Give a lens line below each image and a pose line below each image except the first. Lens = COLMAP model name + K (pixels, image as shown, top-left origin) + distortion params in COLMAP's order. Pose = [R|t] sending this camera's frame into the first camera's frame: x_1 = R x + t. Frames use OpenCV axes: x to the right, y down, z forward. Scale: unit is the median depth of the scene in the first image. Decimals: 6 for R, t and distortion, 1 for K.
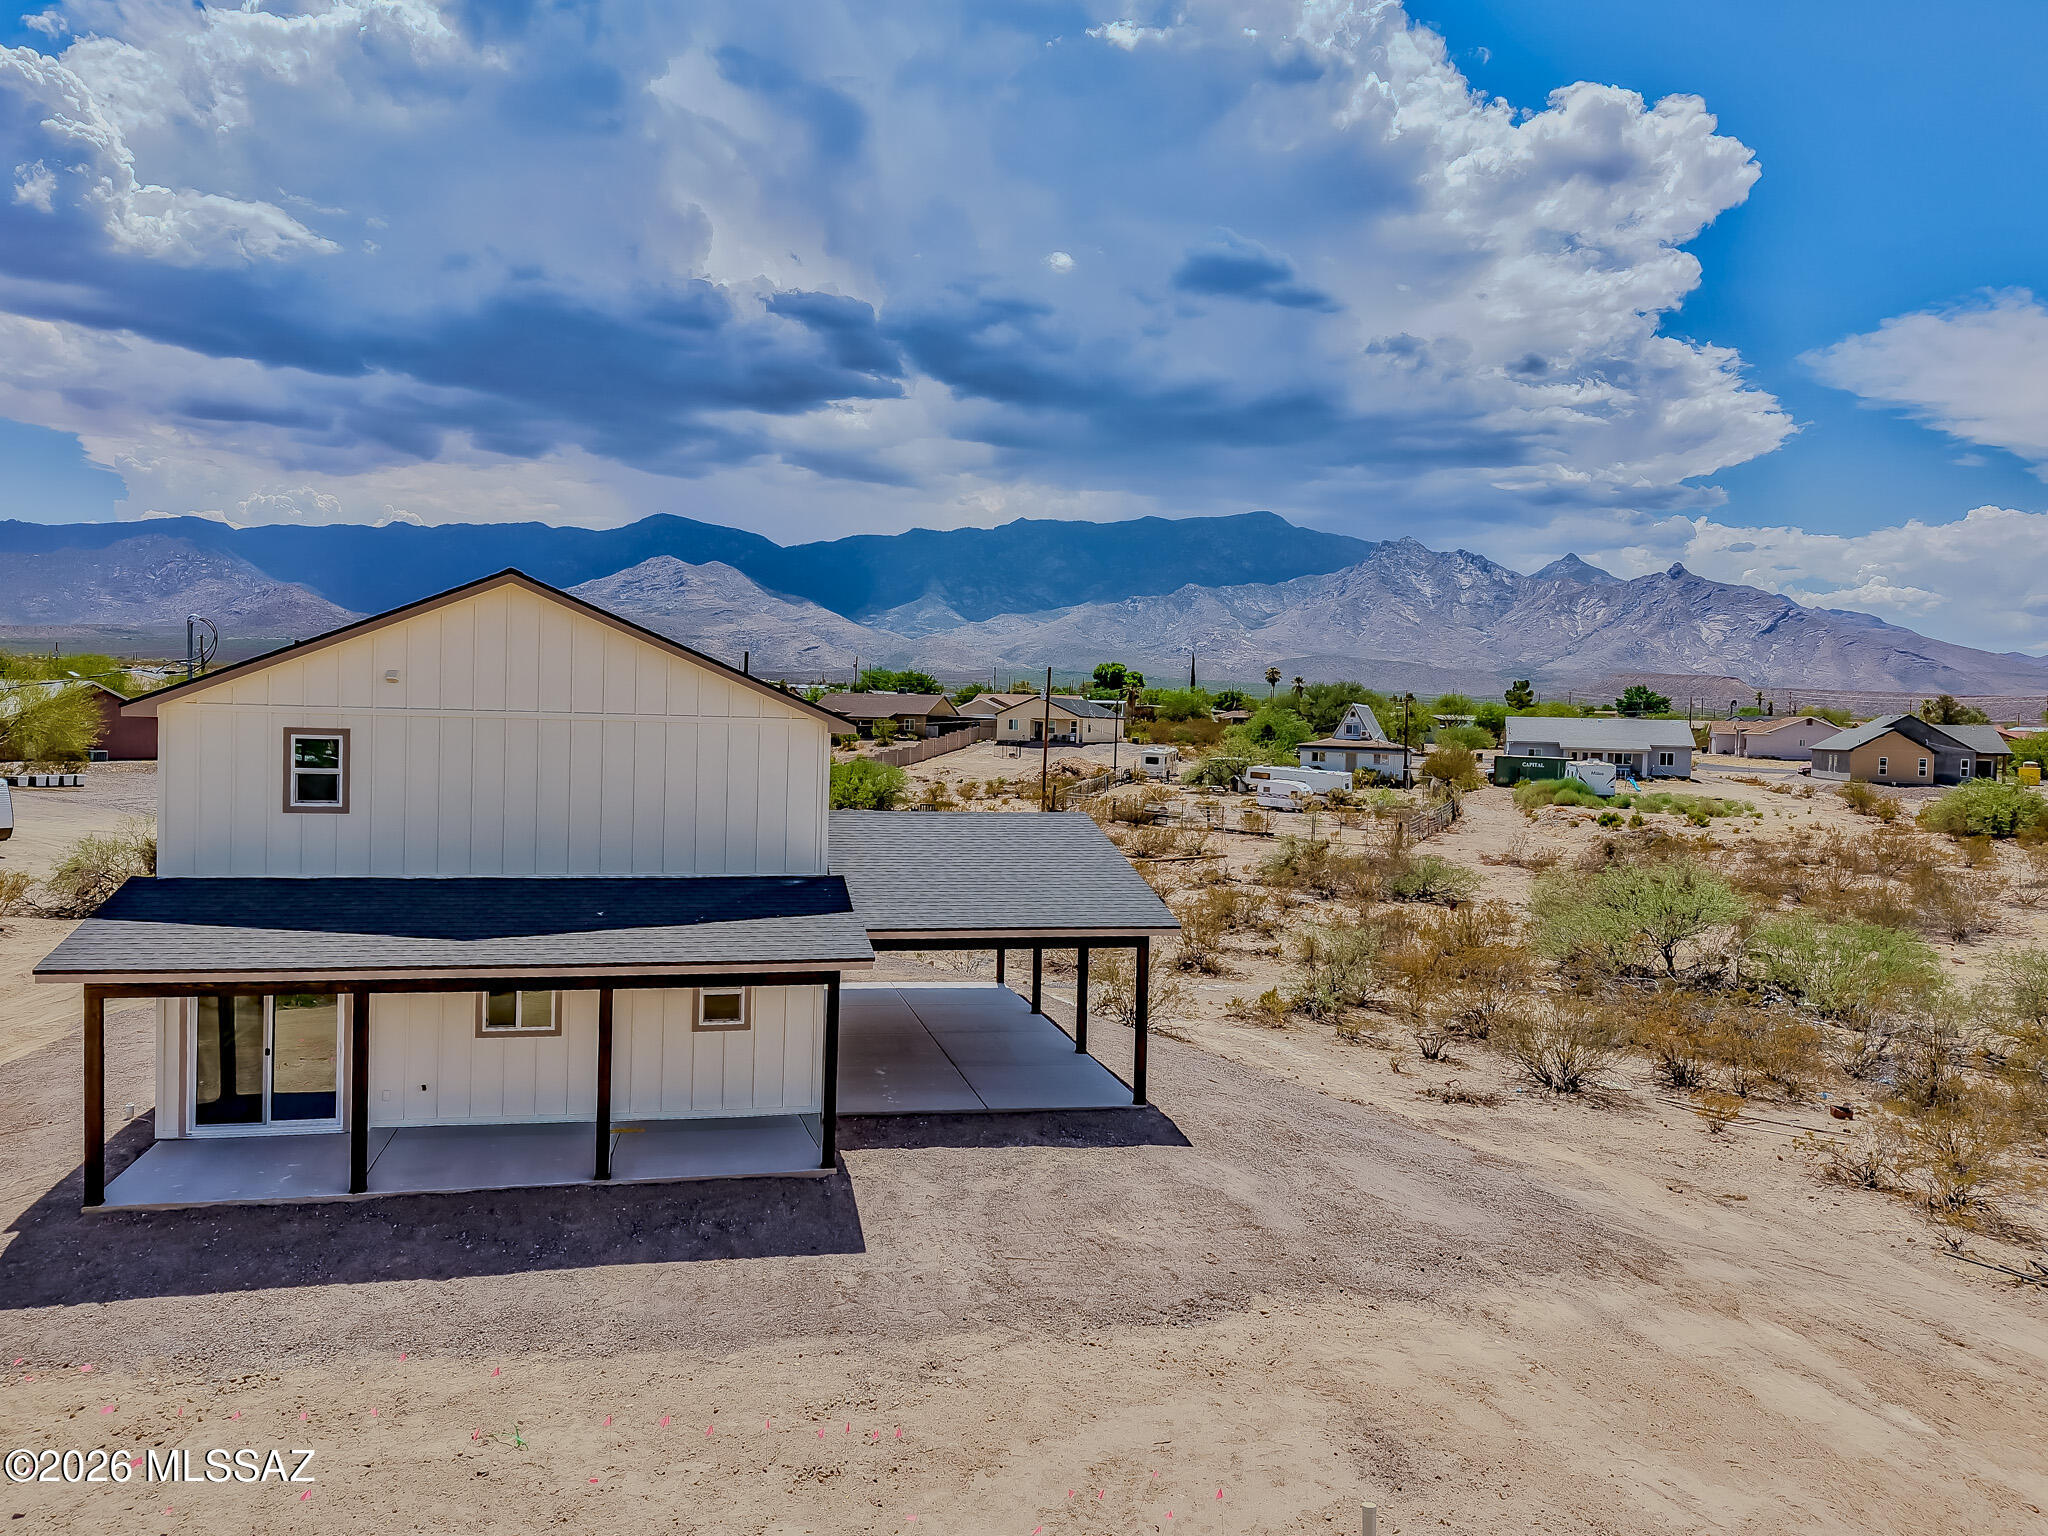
lens RADIAL K [[1314.7, 0, 1013.5], [0, 1314.7, 760.8], [0, 0, 1]] dist [0.008479, 0.000604]
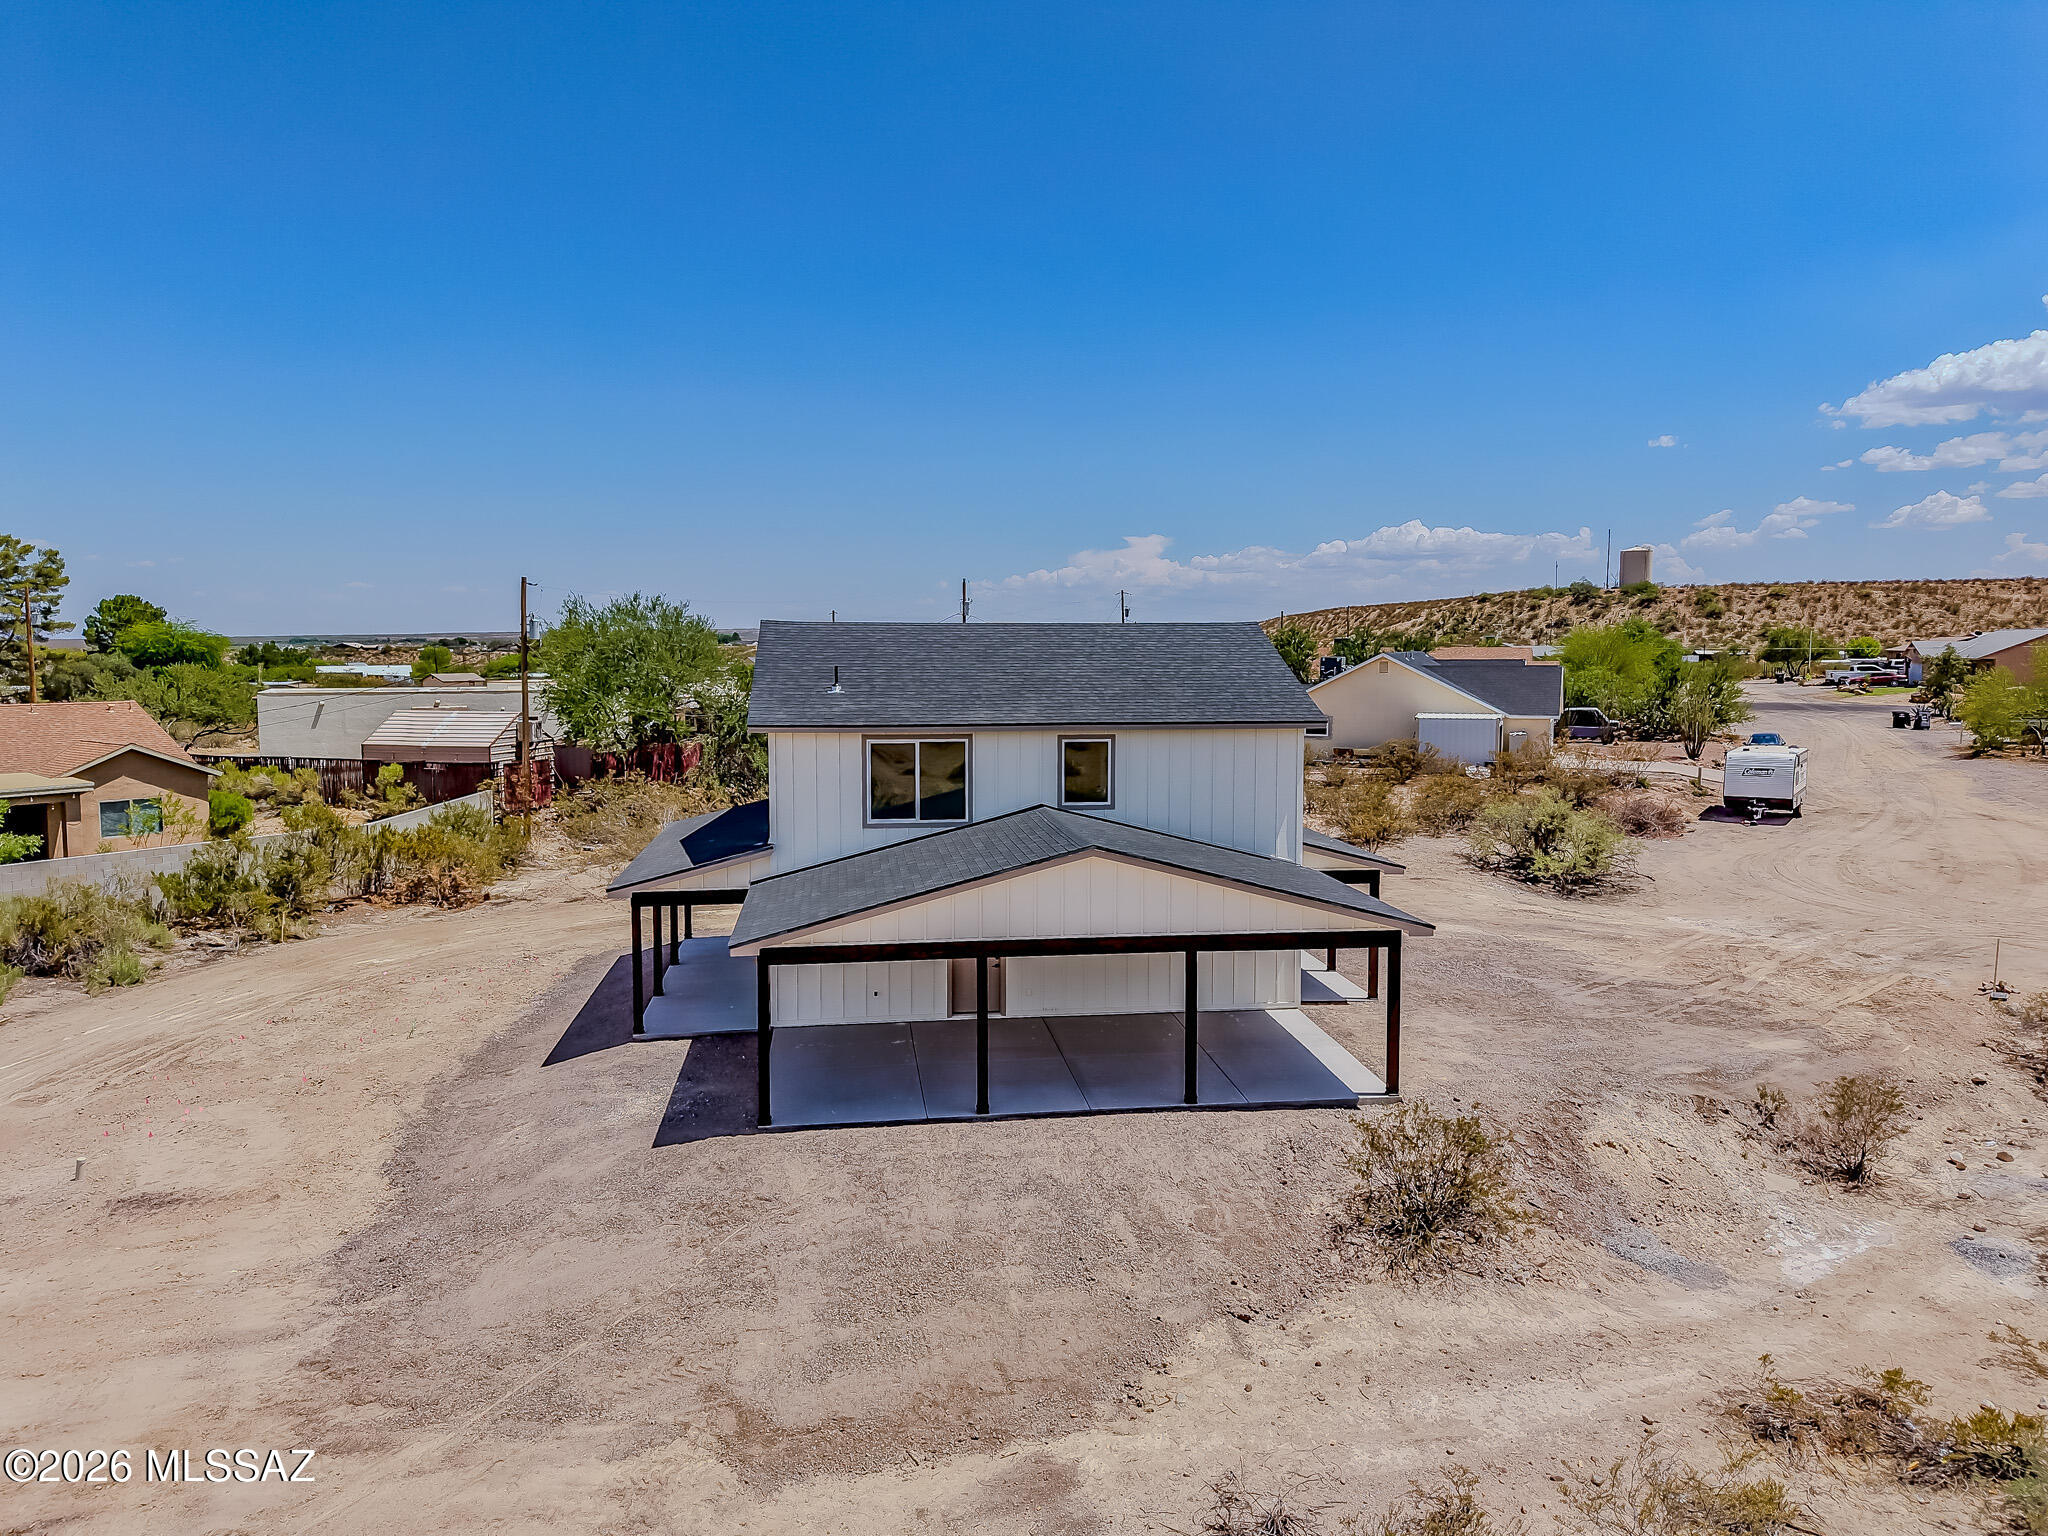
lens RADIAL K [[1322.8, 0, 1024.0], [0, 1322.8, 768.0], [0, 0, 1]] dist [-0.004318, 0.004658]
pose [[-0.048246, 0.053622, -0.997395, 1.354438], [-0.015202, 0.998403, 0.054411, -0.065063], [0.998720, 0.017787, -0.047353, 1.609459]]
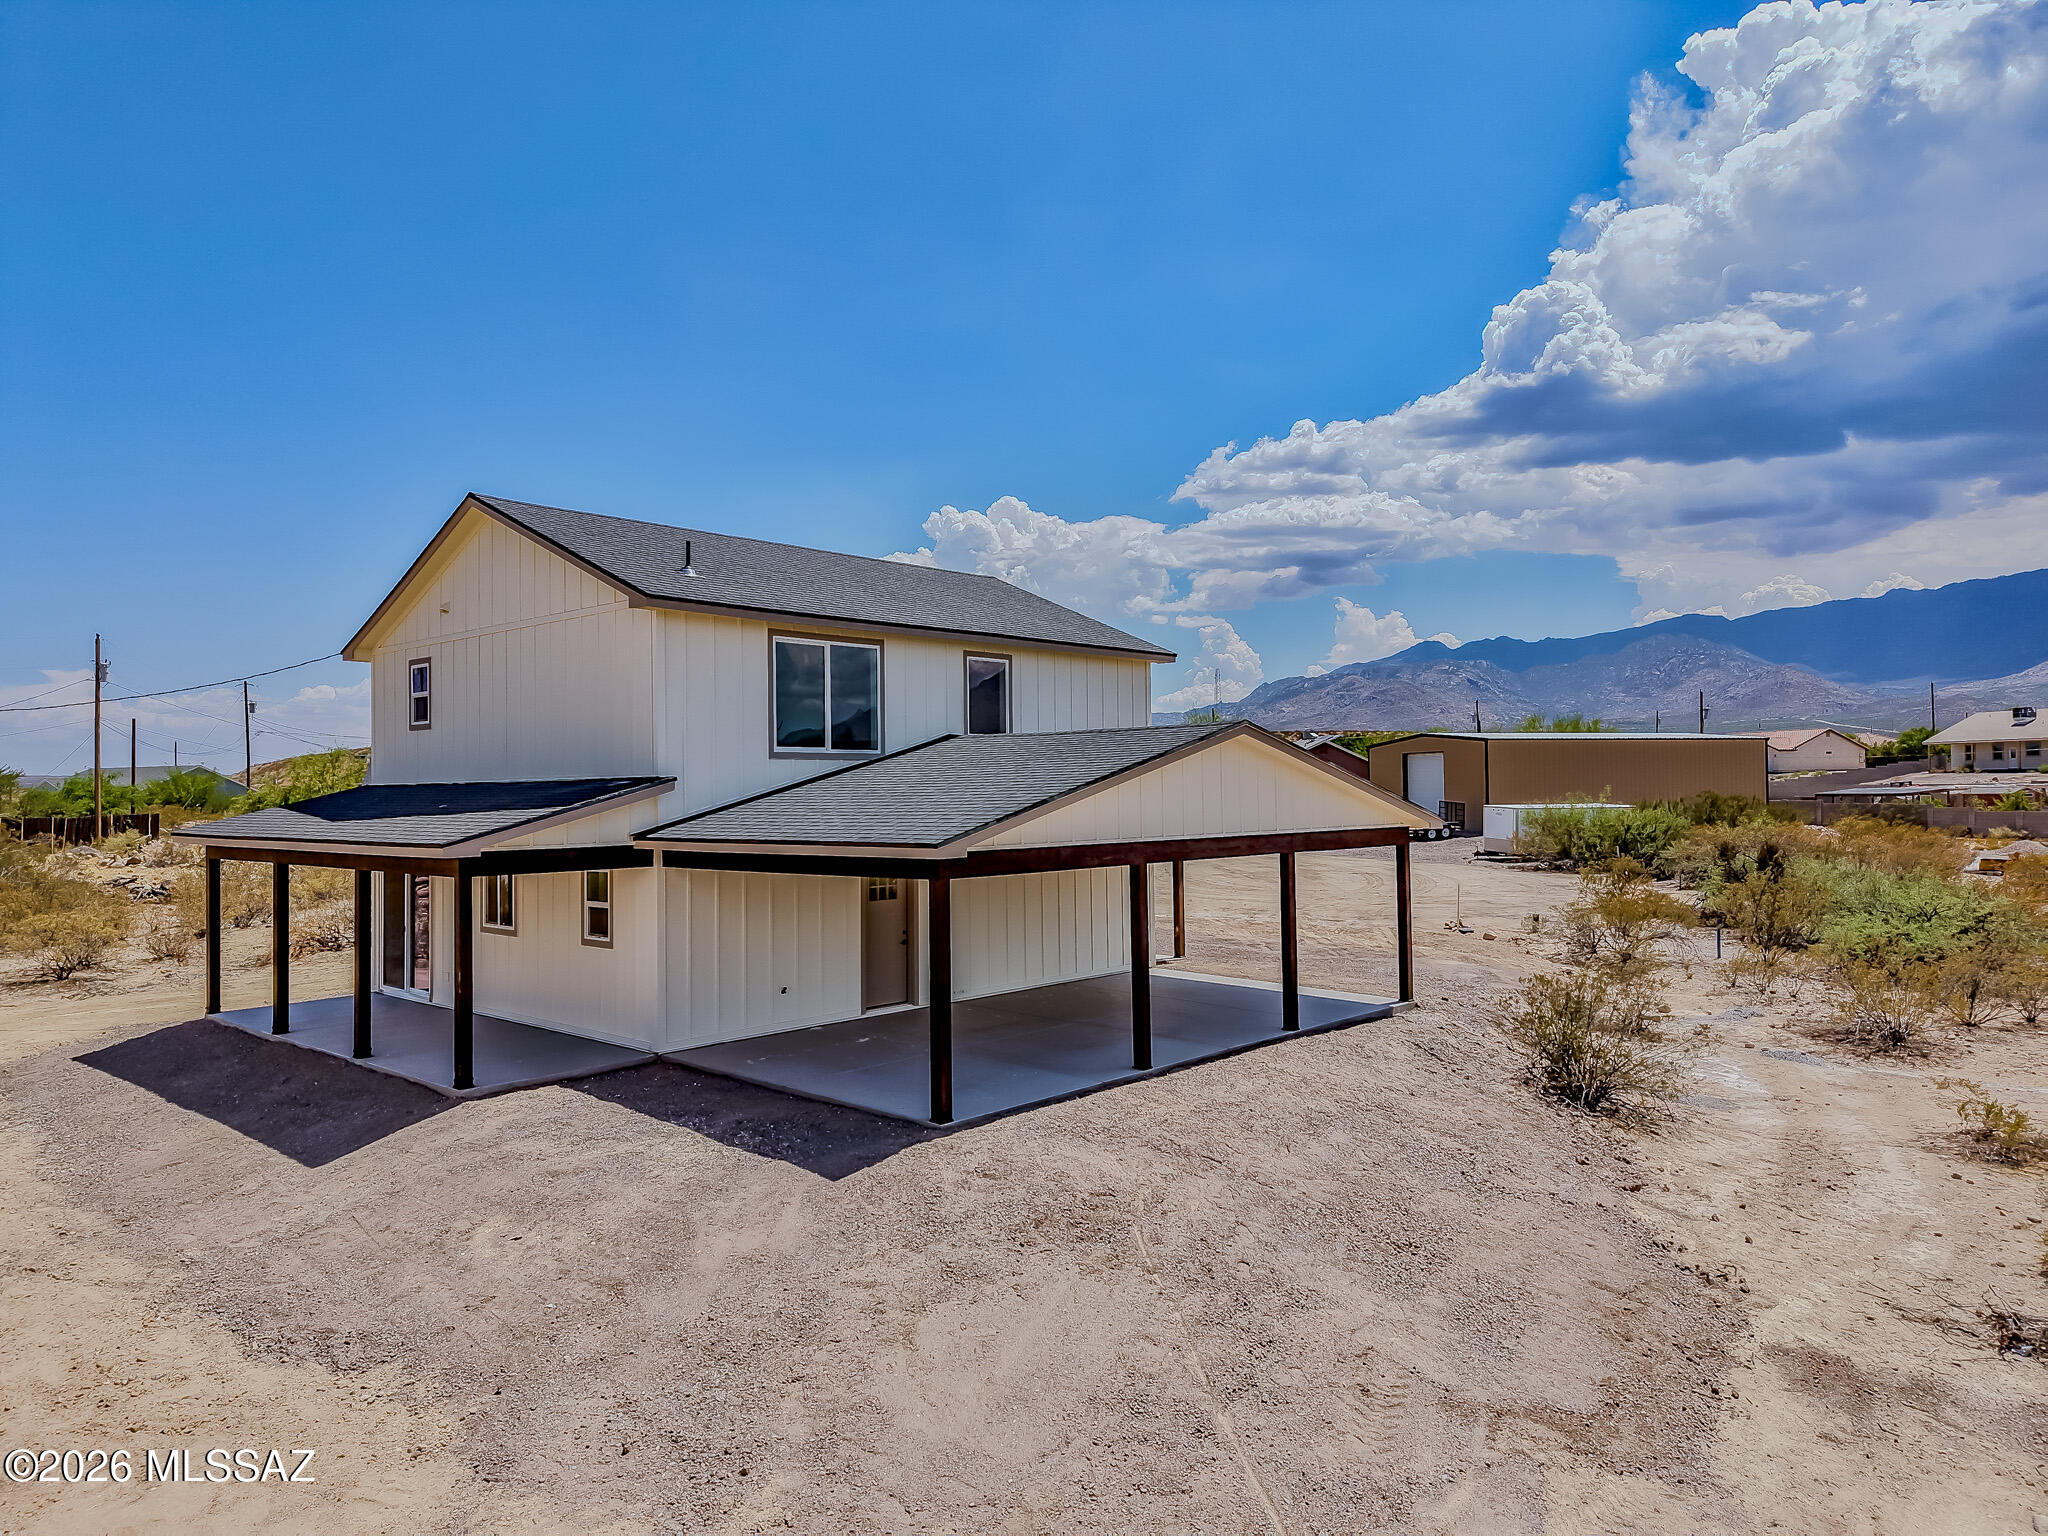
lens RADIAL K [[1314.7, 0, 1013.5], [0, 1314.7, 760.8], [0, 0, 1]] dist [0.008479, 0.000604]
pose [[0.584639, -0.050619, -0.809713, 0.854162], [0.013505, 0.998521, -0.052671, 0.157934], [0.811181, 0.019858, 0.584458, 0.854799]]
